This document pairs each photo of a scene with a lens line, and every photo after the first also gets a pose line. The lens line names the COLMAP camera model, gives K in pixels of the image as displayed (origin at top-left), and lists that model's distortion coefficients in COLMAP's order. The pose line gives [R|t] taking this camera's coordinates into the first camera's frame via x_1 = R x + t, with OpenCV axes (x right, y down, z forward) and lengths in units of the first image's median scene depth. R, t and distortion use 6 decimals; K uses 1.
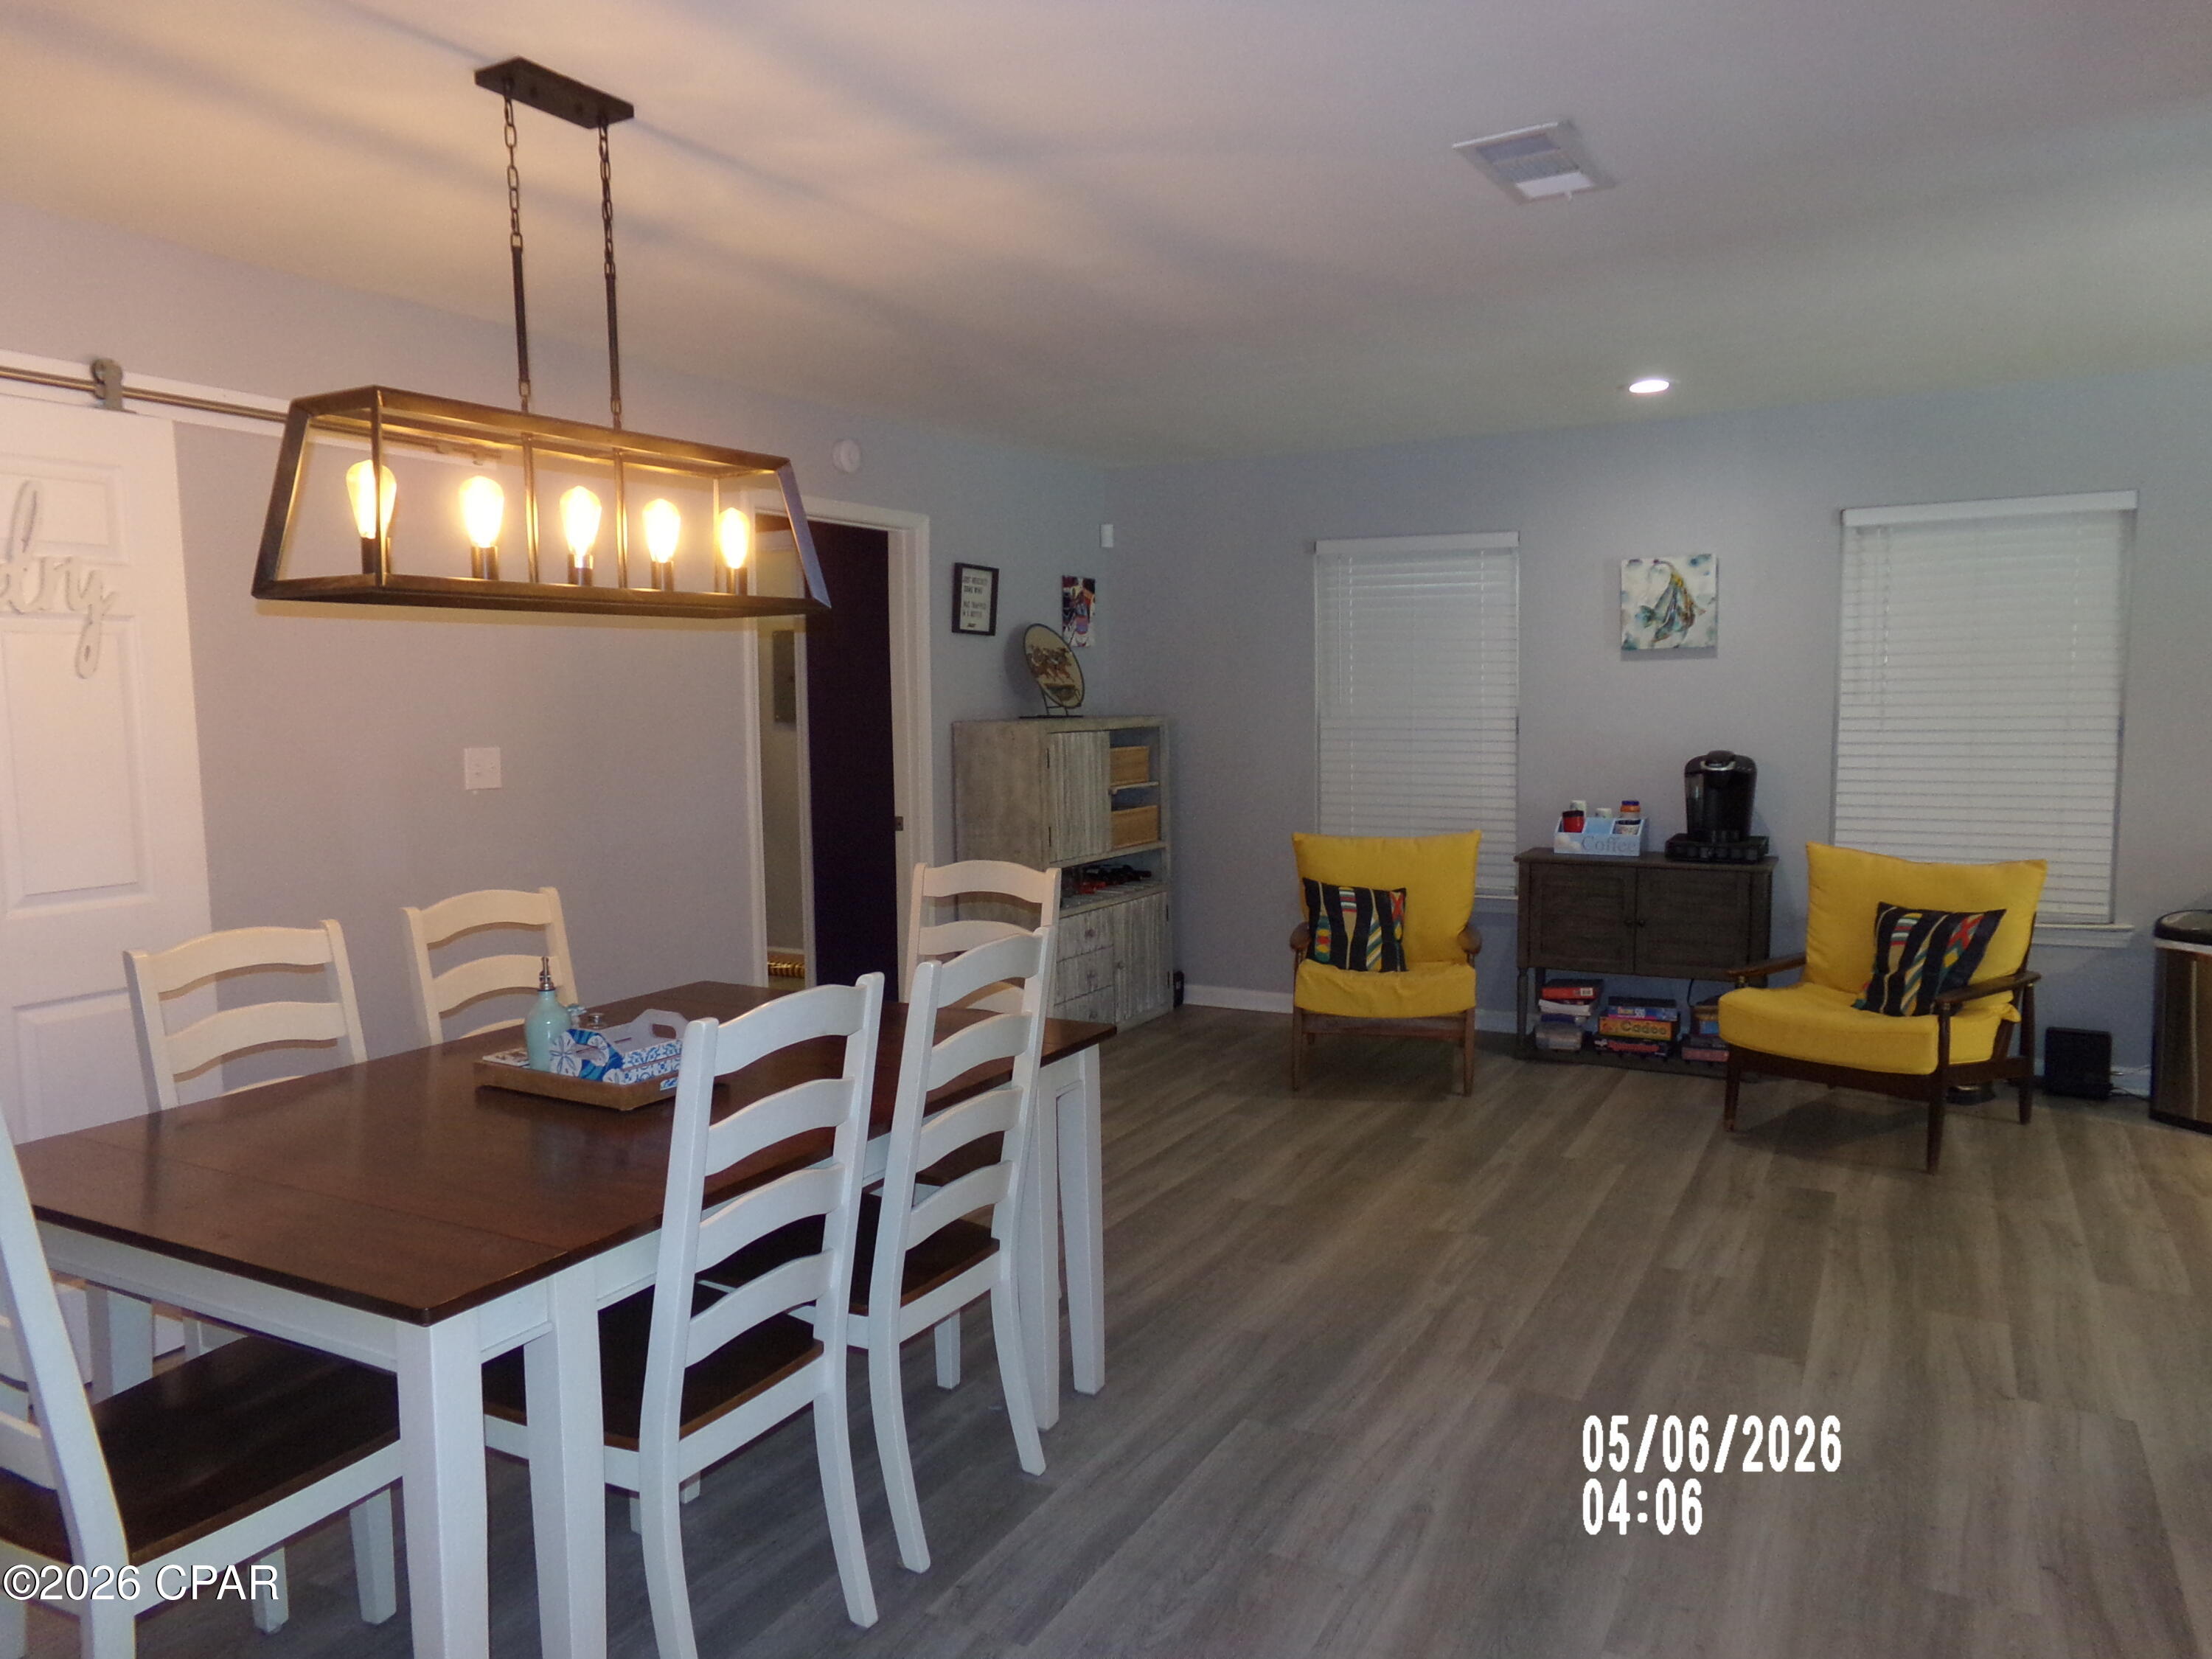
lens RADIAL K [[1535.0, 0, 1106.0], [0, 1535.0, 829.5], [0, 0, 1]] dist [-0.056619, 0.104869]
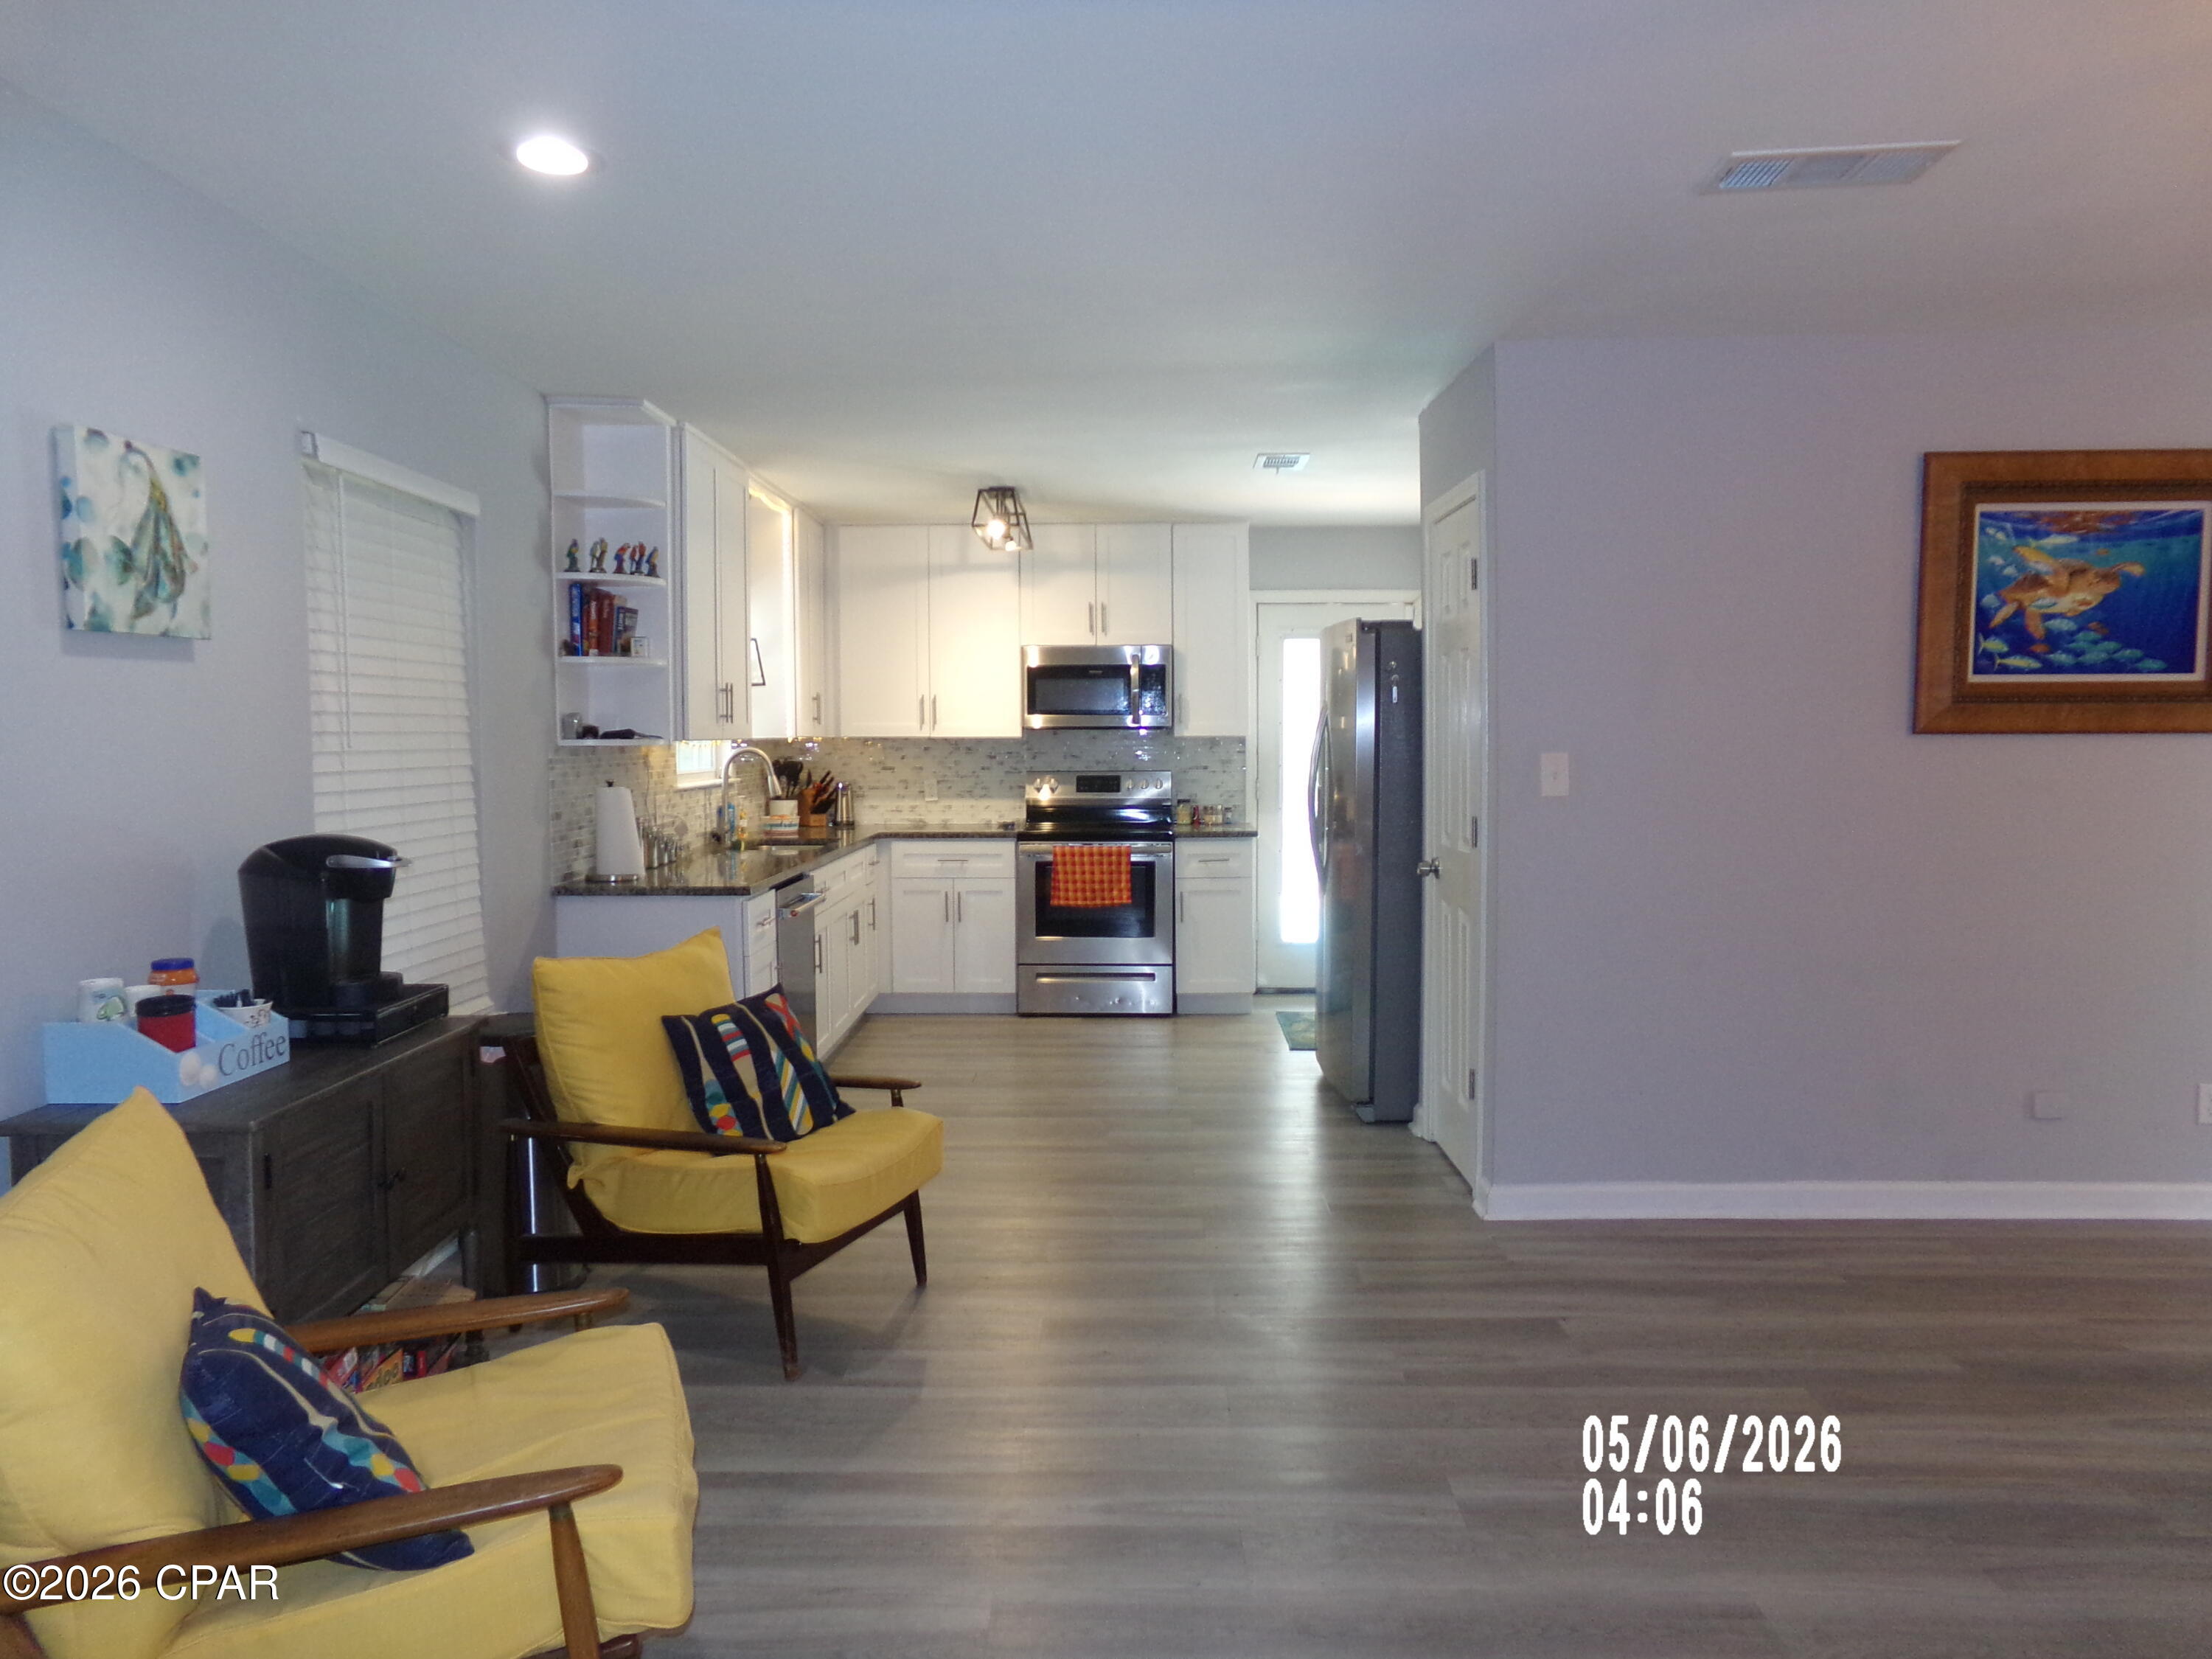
lens RADIAL K [[1535.0, 0, 1106.0], [0, 1535.0, 829.5], [0, 0, 1]] dist [-0.056619, 0.104869]
pose [[-0.463374, -0.041478, 0.885192, -0.209384], [0.092468, 0.991188, 0.094849, -0.081204], [-0.881325, 0.125803, -0.455455, 1.026287]]
